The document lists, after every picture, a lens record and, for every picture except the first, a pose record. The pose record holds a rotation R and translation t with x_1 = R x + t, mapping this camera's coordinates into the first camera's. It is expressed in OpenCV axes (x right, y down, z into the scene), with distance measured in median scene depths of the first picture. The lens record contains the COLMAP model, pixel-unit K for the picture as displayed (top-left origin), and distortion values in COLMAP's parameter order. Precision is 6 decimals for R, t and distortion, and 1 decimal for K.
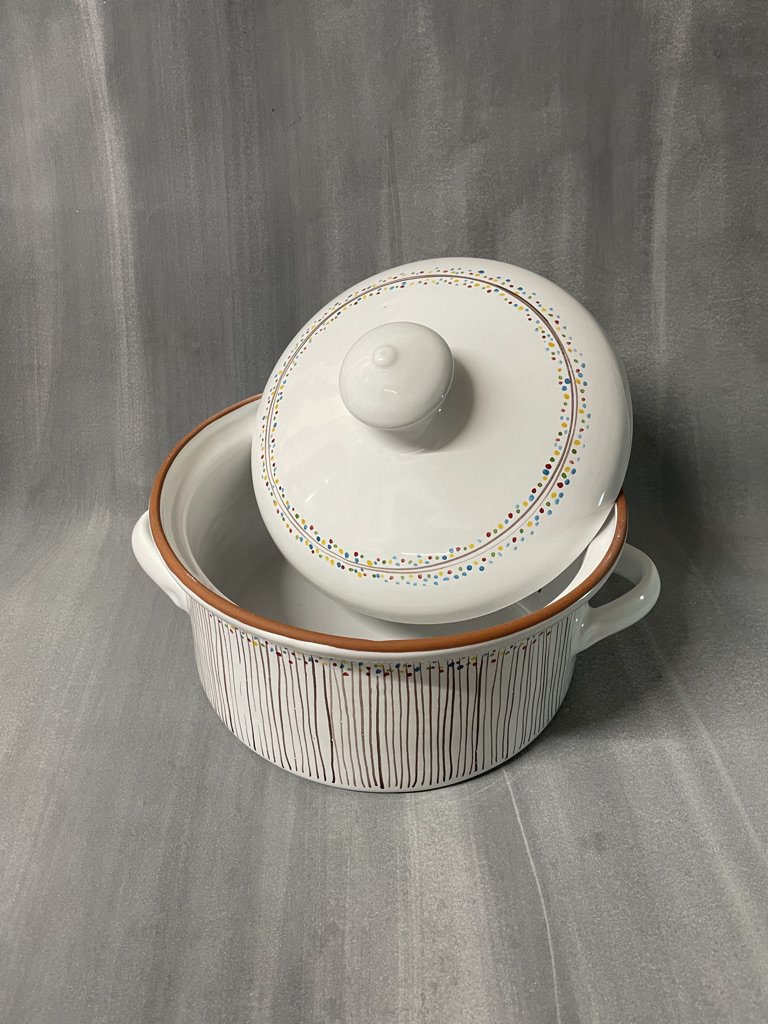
lens RADIAL K [[809.1, 0, 389.7], [0, 809.1, 527.7], [0, 0, 1]] dist [0.017301, -0.048566]
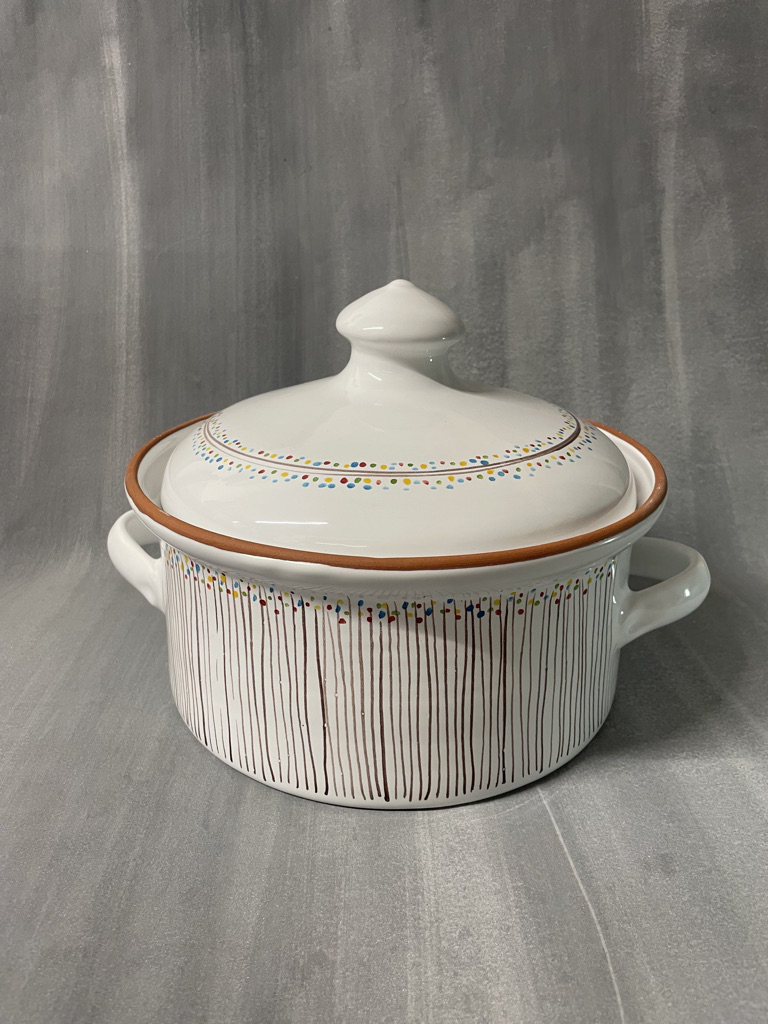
lens RADIAL K [[825.6, 0, 392.6], [0, 825.6, 496.2], [0, 0, 1]] dist [-0.000902, -0.013044]
pose [[0.999941, -0.002097, -0.010697, 0.003756], [-0.000787, 0.964863, -0.262750, 0.172647], [0.010872, 0.262743, 0.964805, 0.095862]]
